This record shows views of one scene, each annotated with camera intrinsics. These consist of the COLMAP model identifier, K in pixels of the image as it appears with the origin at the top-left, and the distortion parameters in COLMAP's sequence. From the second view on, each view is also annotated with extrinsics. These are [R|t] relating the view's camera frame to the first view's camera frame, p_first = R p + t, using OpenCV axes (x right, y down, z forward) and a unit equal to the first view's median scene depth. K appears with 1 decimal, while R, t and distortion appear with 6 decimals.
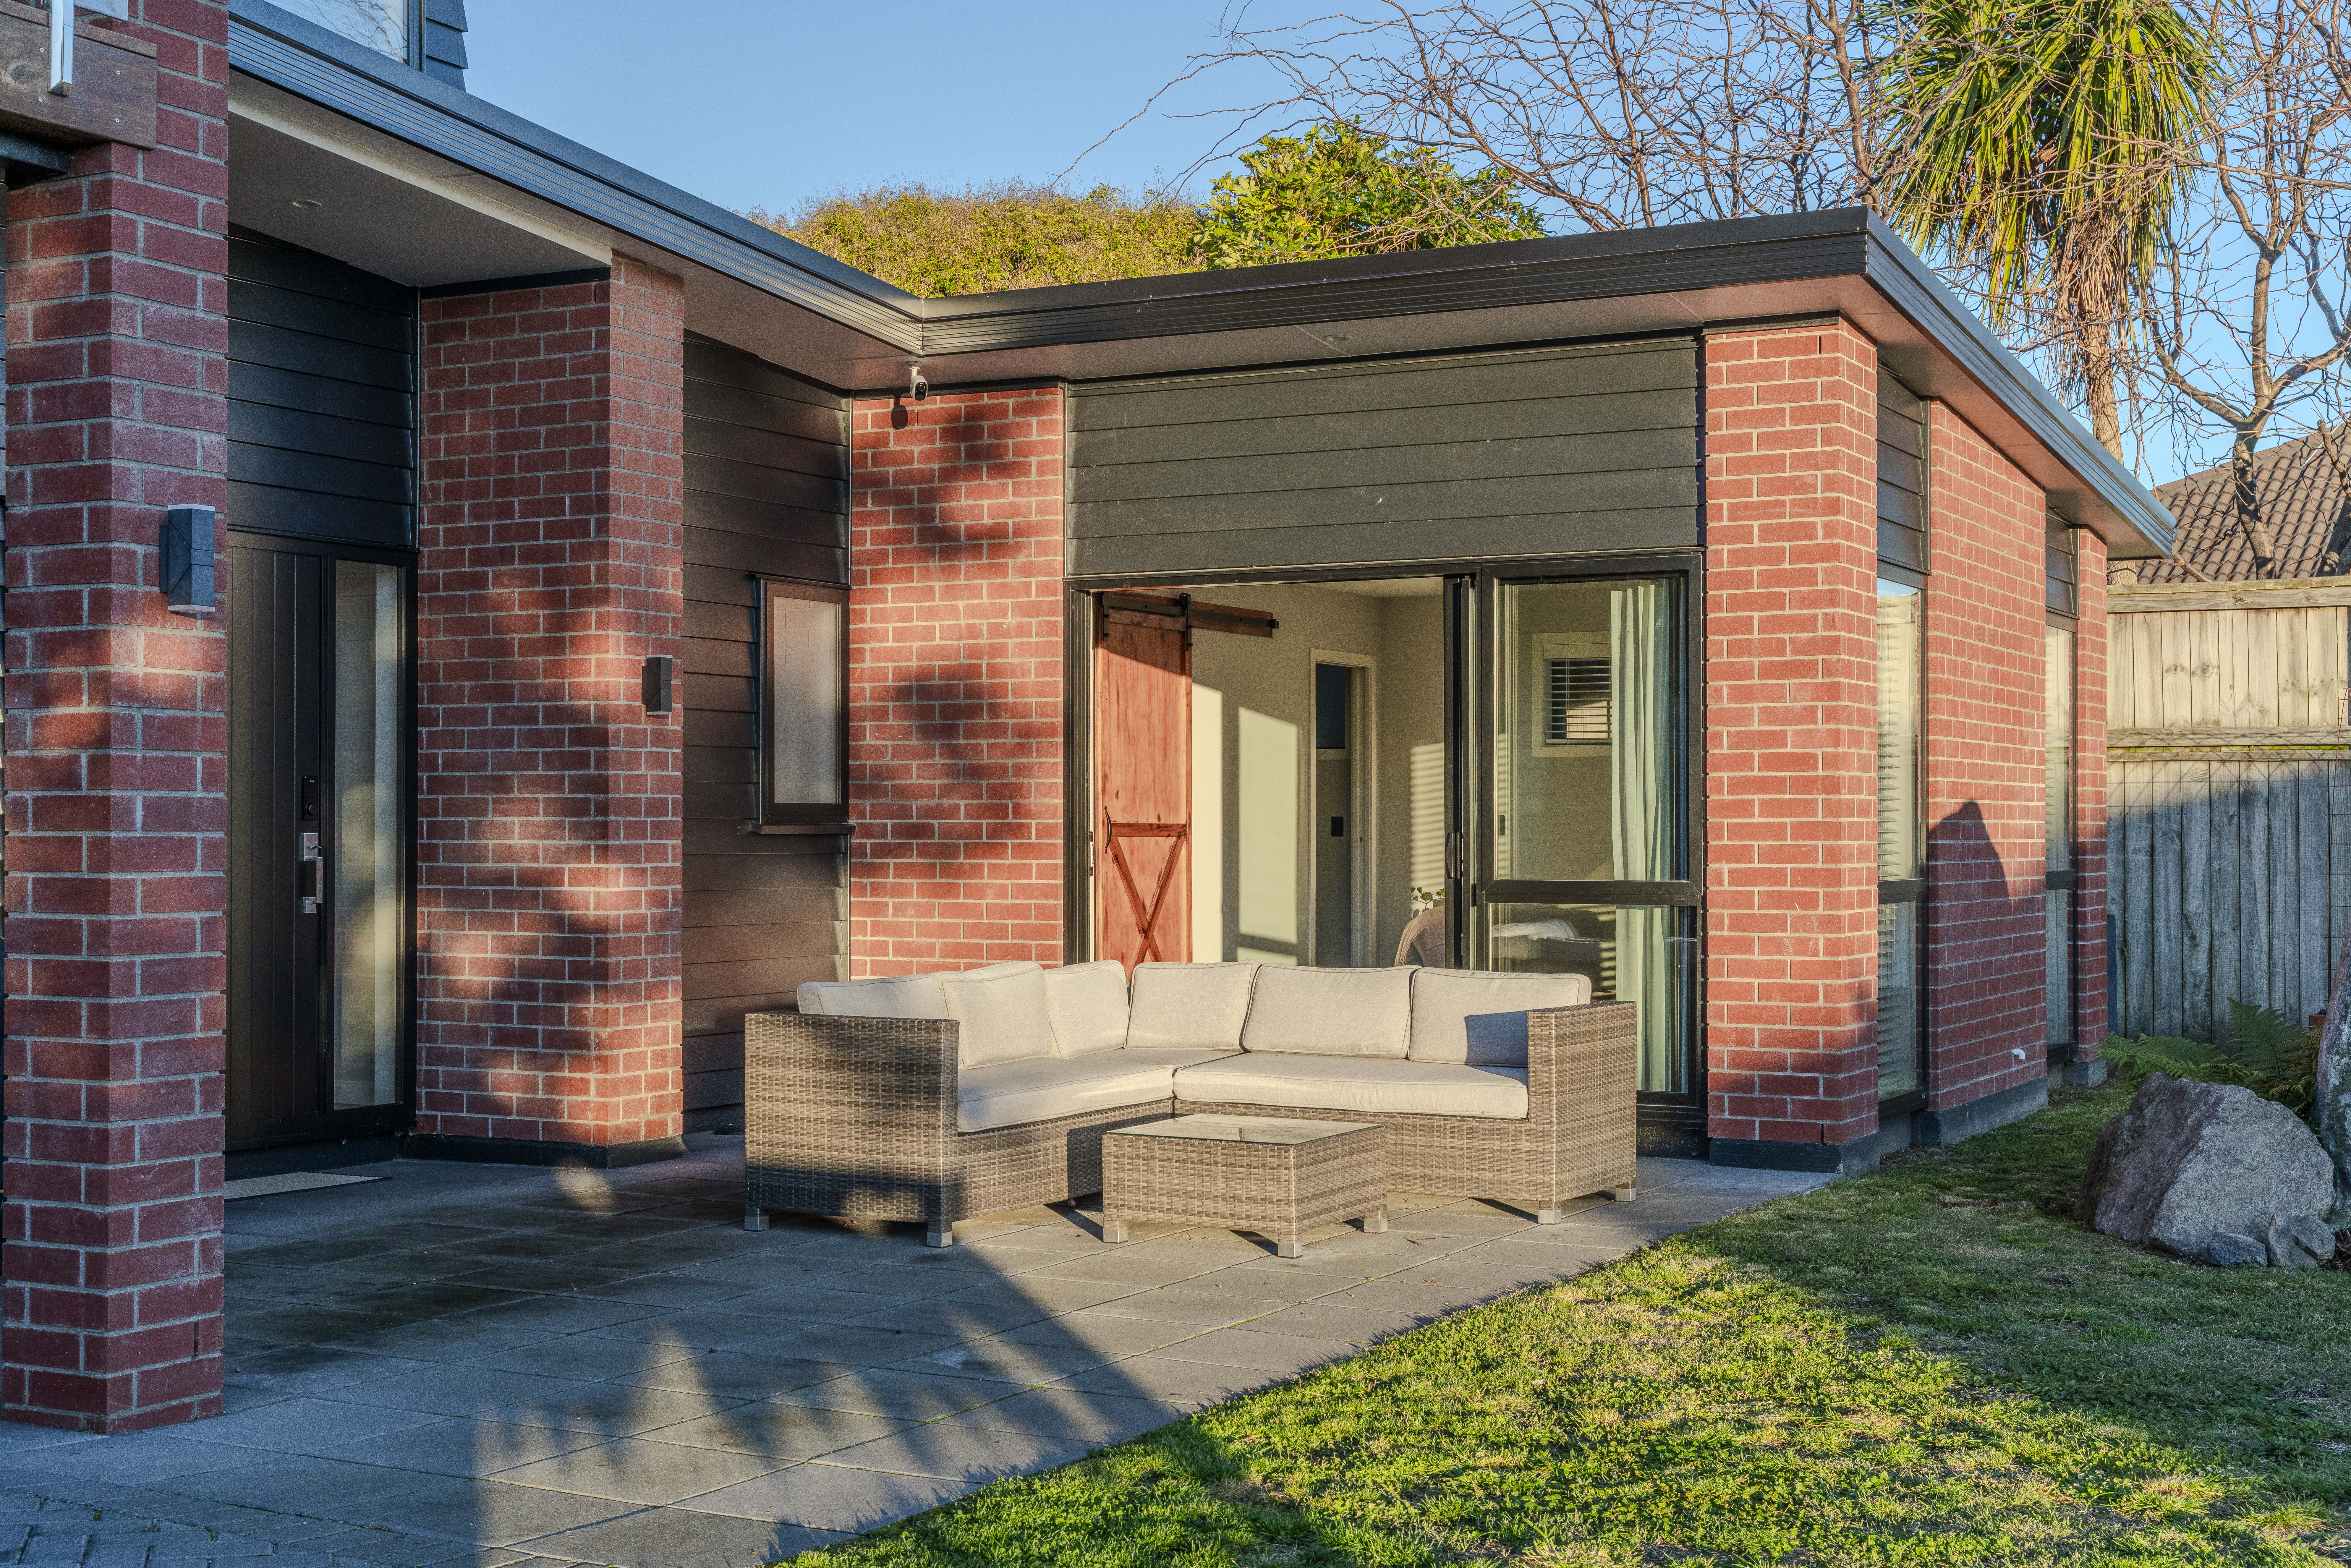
lens RADIAL K [[2910.1, 0, 1175.5], [0, 2910.1, 784.0], [0, 0, 1]] dist [0.068125, -0.002540]
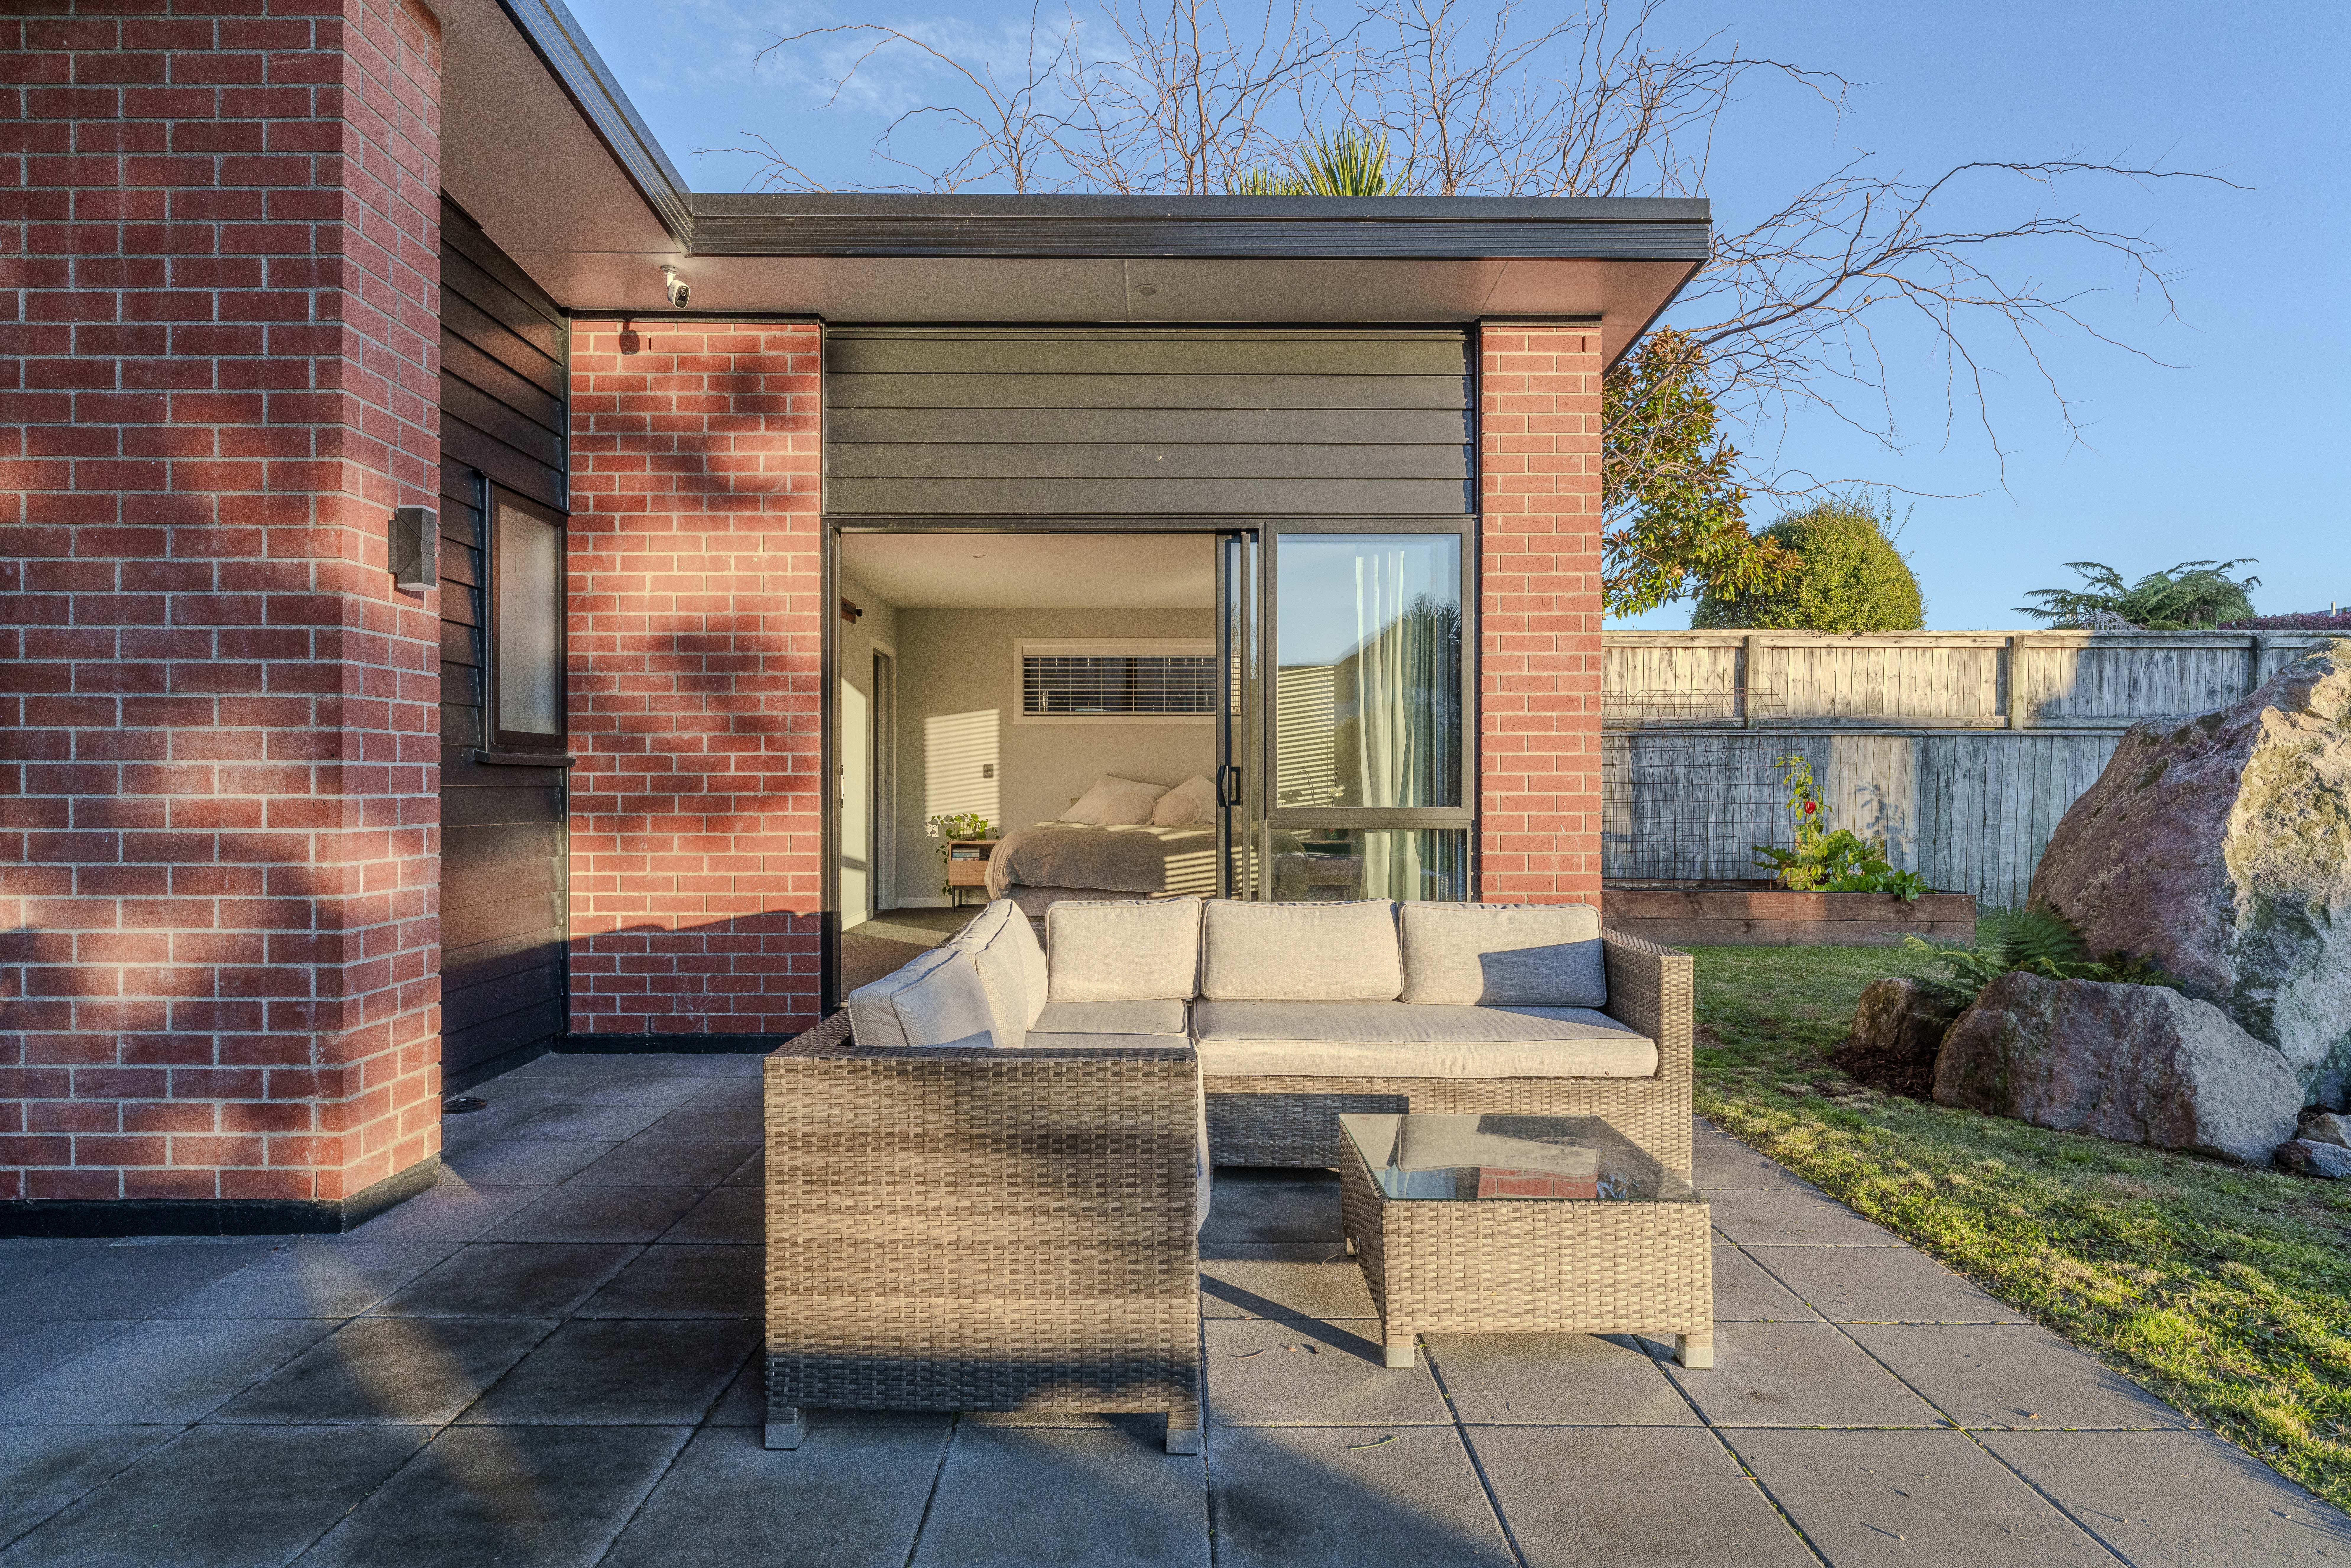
lens RADIAL K [[1267.7, 0, 1175.5], [0, 1267.7, 784.0], [0, 0, 1]] dist [0.003115, 0.001811]
pose [[0.877065, 0.001079, 0.480371, -0.161511], [-0.007028, 0.999919, 0.010587, 0.019933], [-0.480321, -0.012662, 0.877002, 0.624402]]
